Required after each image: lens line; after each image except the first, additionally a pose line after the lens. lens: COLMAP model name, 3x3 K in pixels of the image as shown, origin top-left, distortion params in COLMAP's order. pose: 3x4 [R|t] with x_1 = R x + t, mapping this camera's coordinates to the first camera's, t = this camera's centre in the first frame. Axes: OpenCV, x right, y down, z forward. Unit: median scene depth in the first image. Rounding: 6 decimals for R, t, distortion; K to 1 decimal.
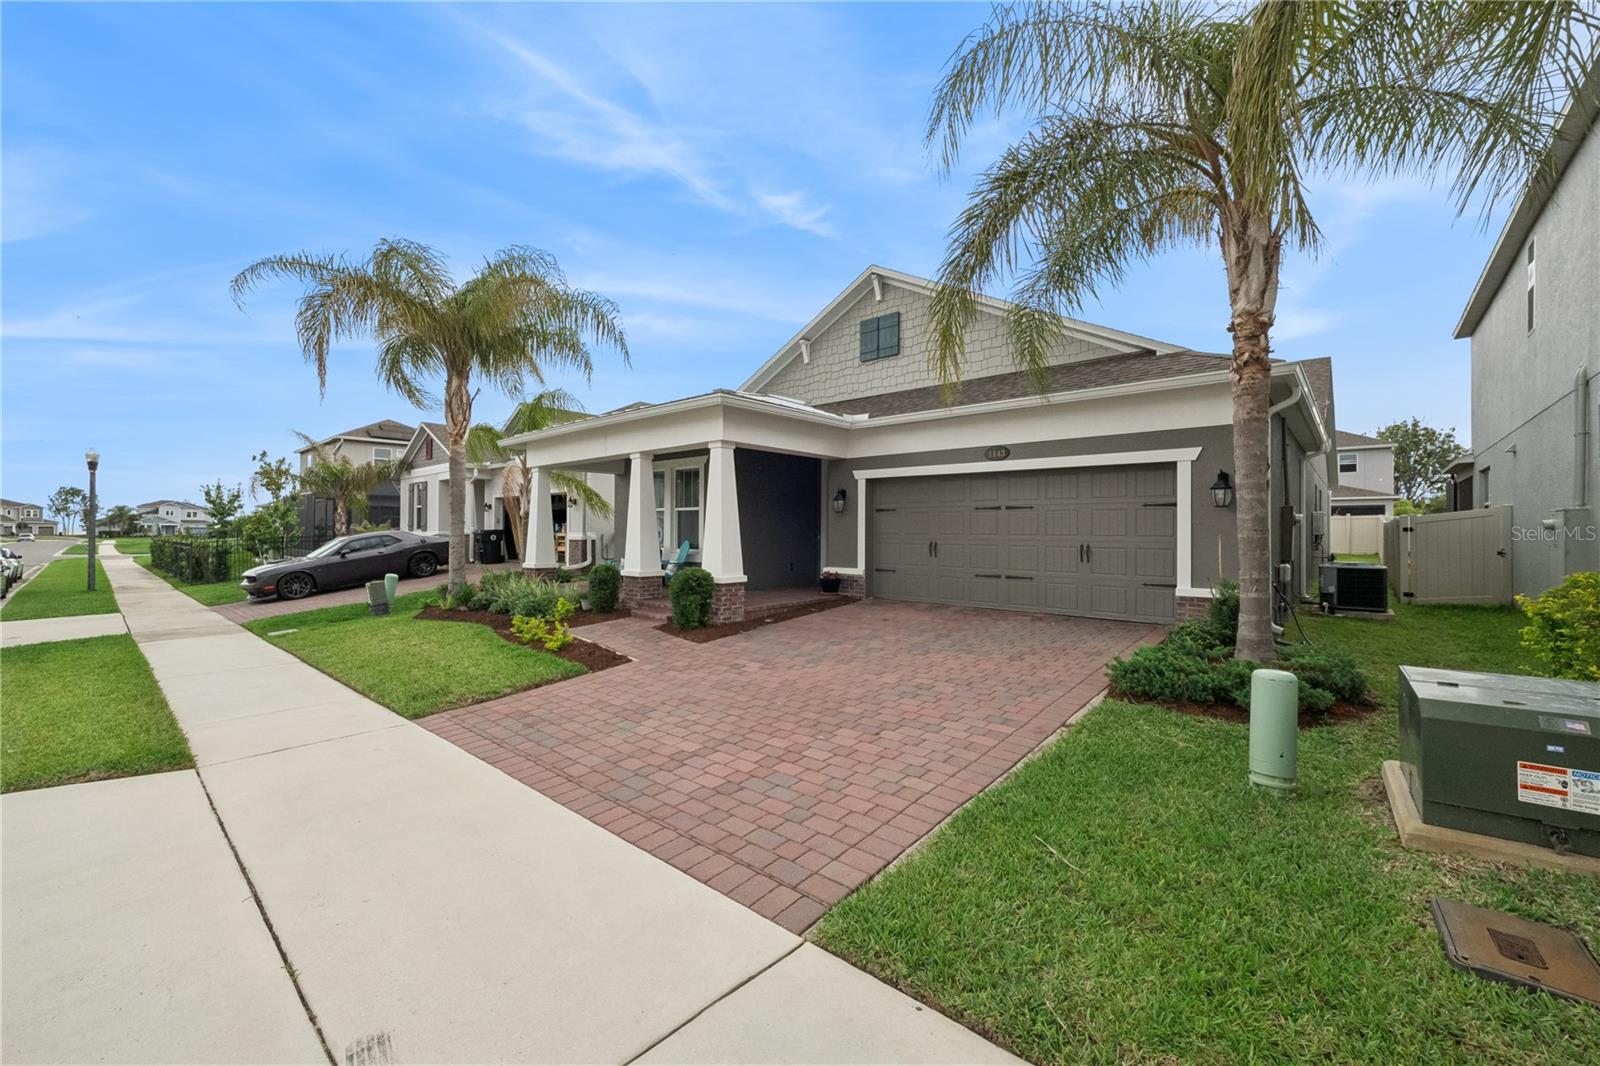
lens RADIAL K [[620.2, 0, 797.0], [0, 620.2, 527.8], [0, 0, 1]] dist [-0.000077, 0.000037]
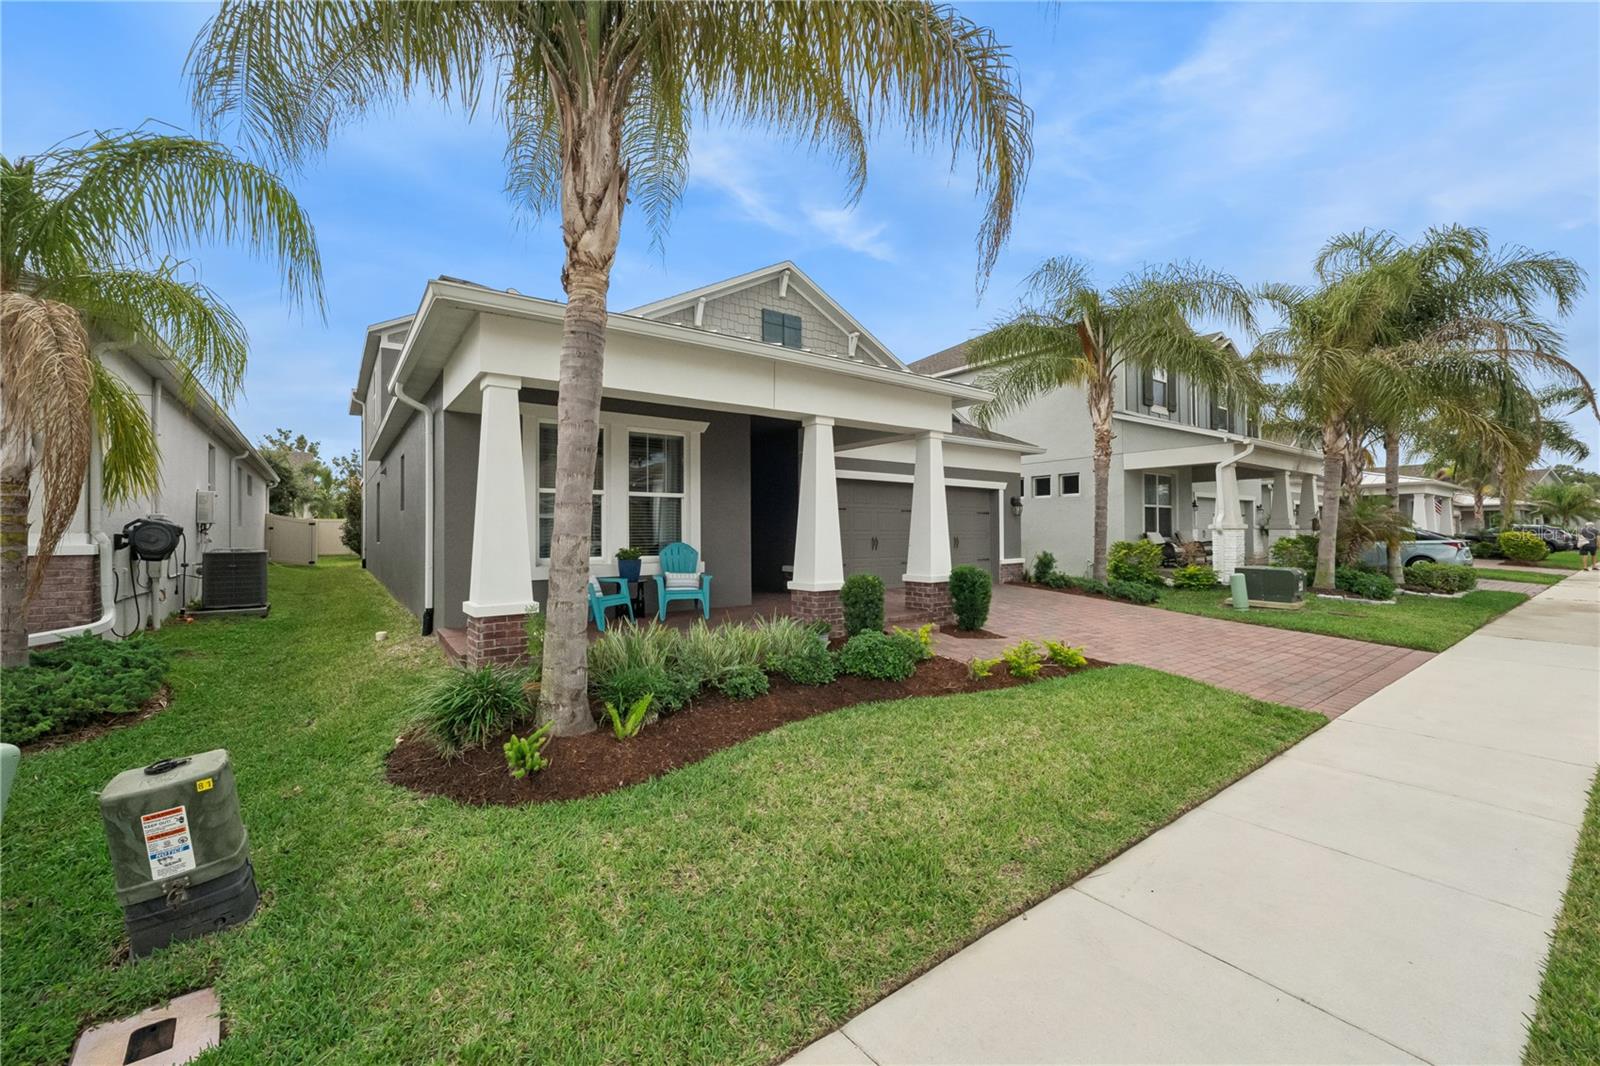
lens RADIAL K [[620.2, 0, 797.0], [0, 620.2, 527.8], [0, 0, 1]] dist [-0.000077, 0.000037]
pose [[0.234956, 0.005821, 0.971989, -0.844742], [0.002363, 0.999976, -0.006560, 0.009921], [-0.972003, 0.003838, 0.234937, 0.765032]]
